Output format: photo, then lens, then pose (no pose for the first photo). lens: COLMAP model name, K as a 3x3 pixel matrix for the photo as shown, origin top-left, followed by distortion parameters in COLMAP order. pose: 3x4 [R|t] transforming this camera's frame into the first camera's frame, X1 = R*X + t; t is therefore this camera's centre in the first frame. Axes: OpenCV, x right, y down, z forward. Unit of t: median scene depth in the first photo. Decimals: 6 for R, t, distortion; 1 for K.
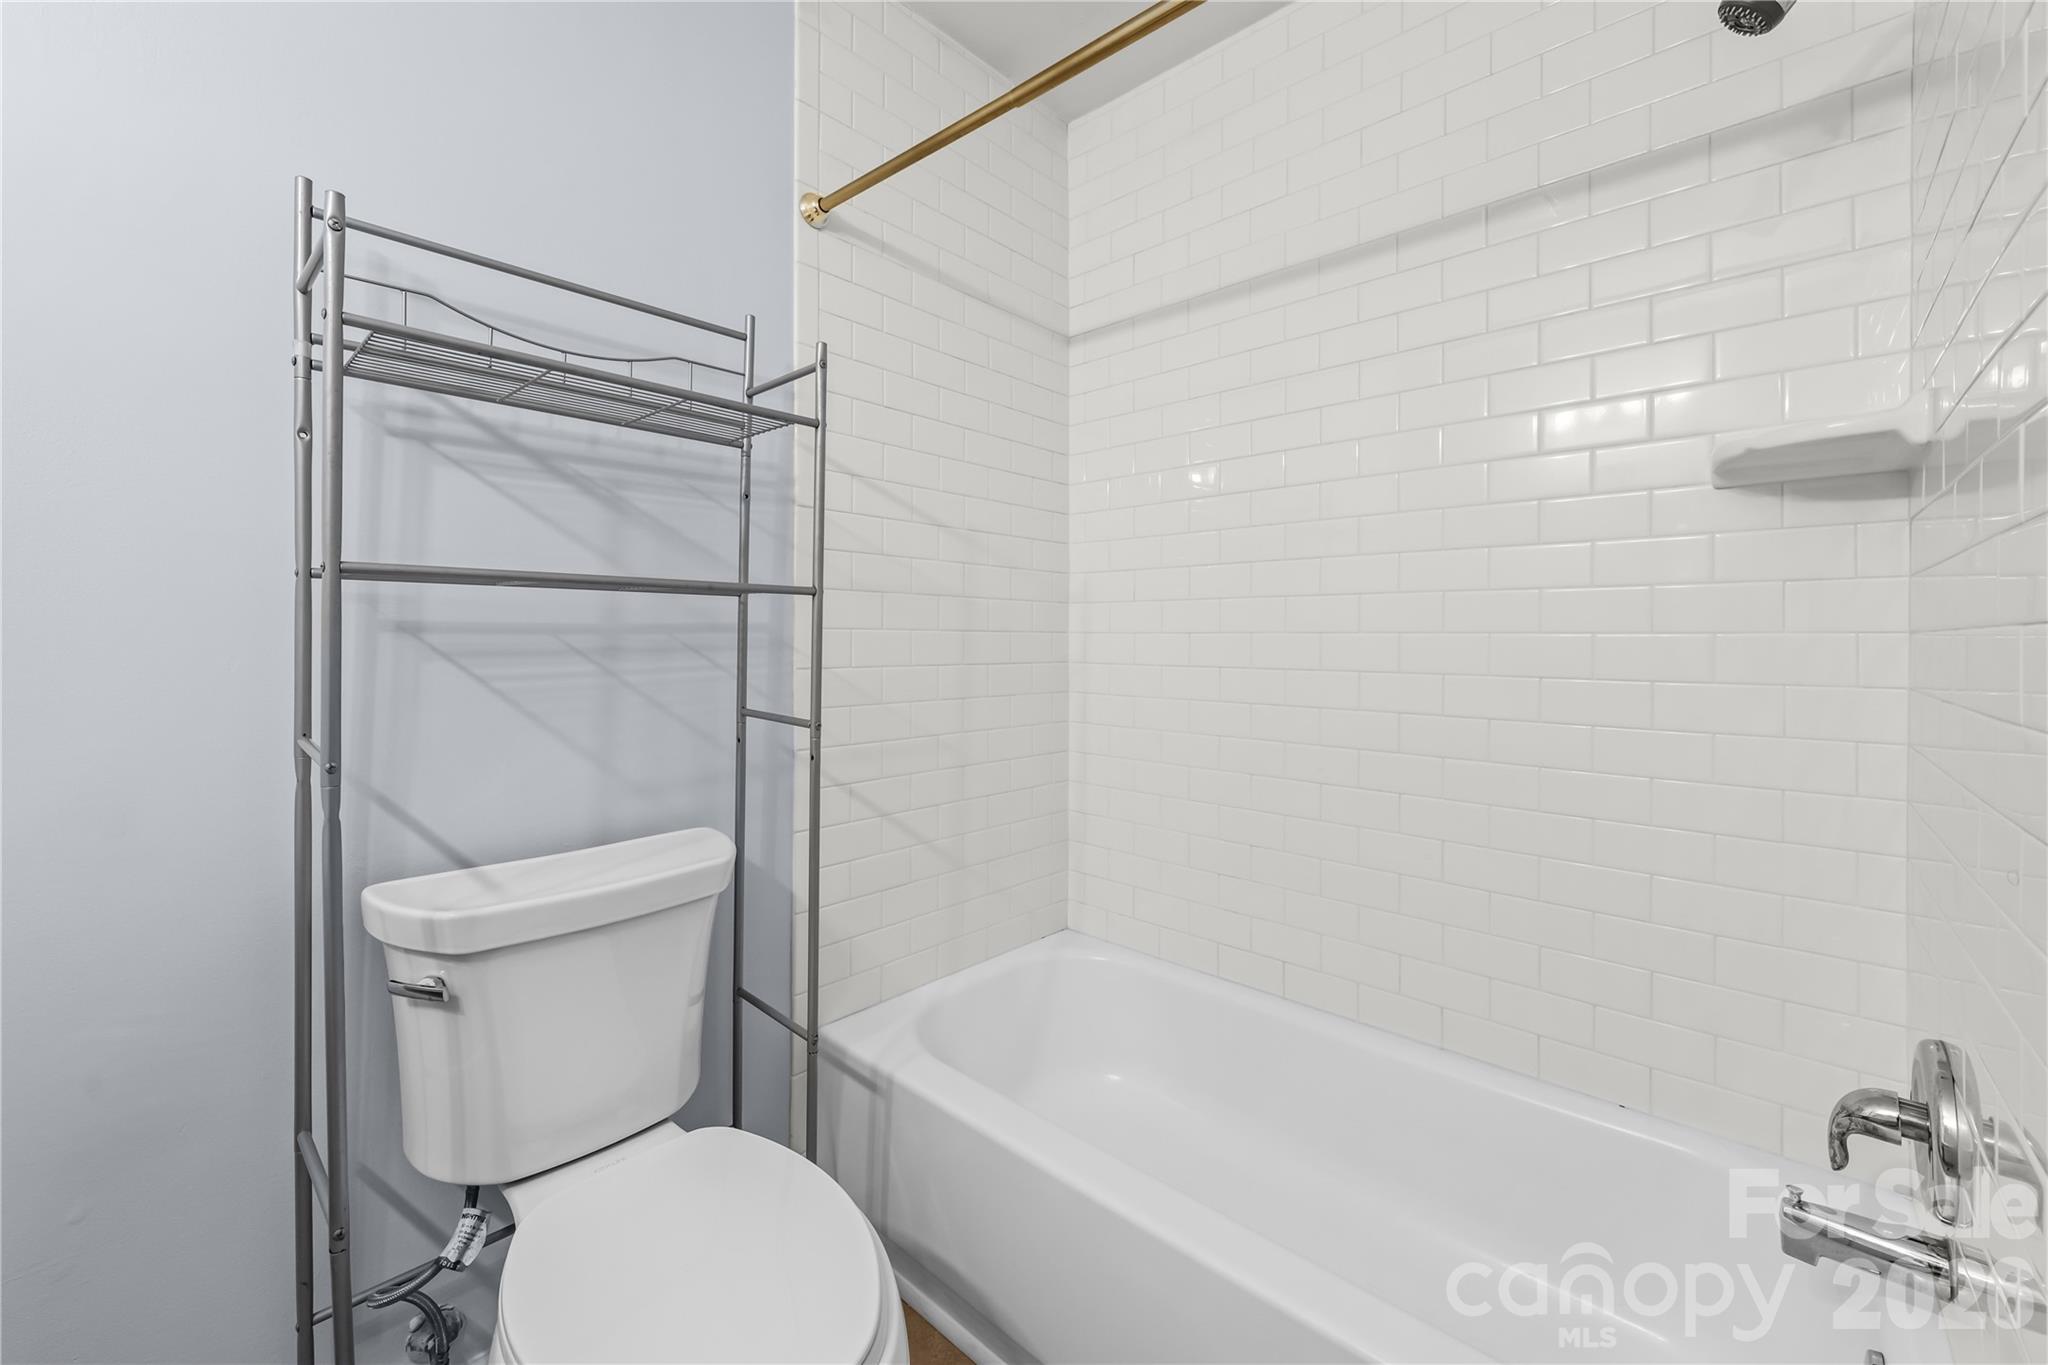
lens RADIAL K [[809.2, 0, 1017.6], [0, 809.2, 637.9], [0, 0, 1]] dist [0.000907, -0.001665]
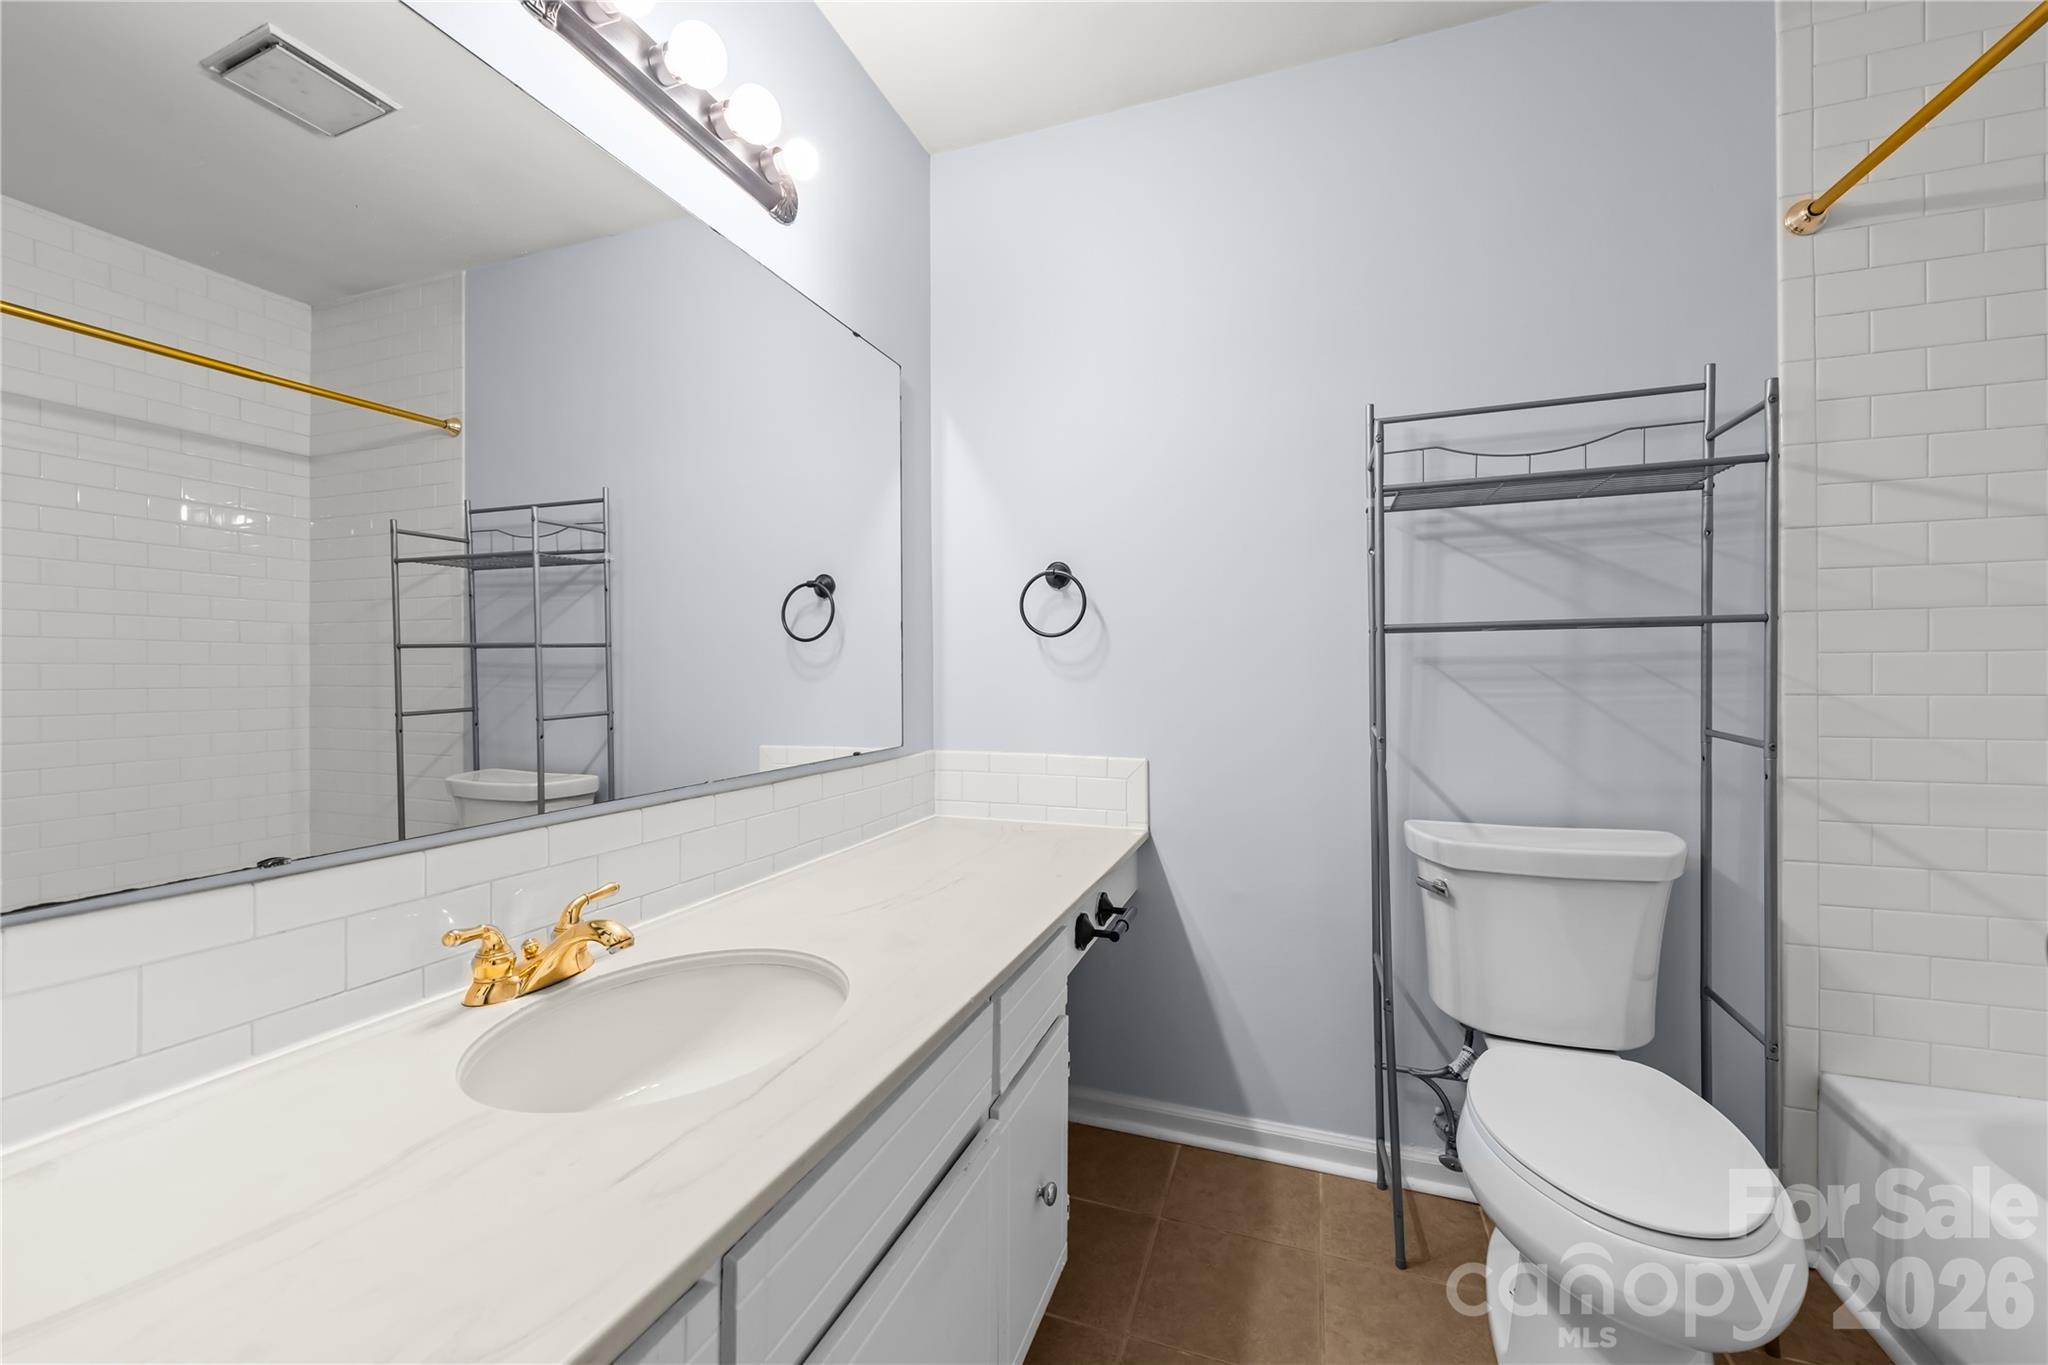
lens RADIAL K [[809.2, 0, 1024.4], [0, 809.2, 679.4], [0, 0, 1]] dist [0.000907, -0.001665]
pose [[0.397199, -0.003282, -0.917727, 0.314604], [0.011197, 0.999937, 0.001270, 0.009763], [0.917664, -0.010780, 0.397210, -0.287608]]
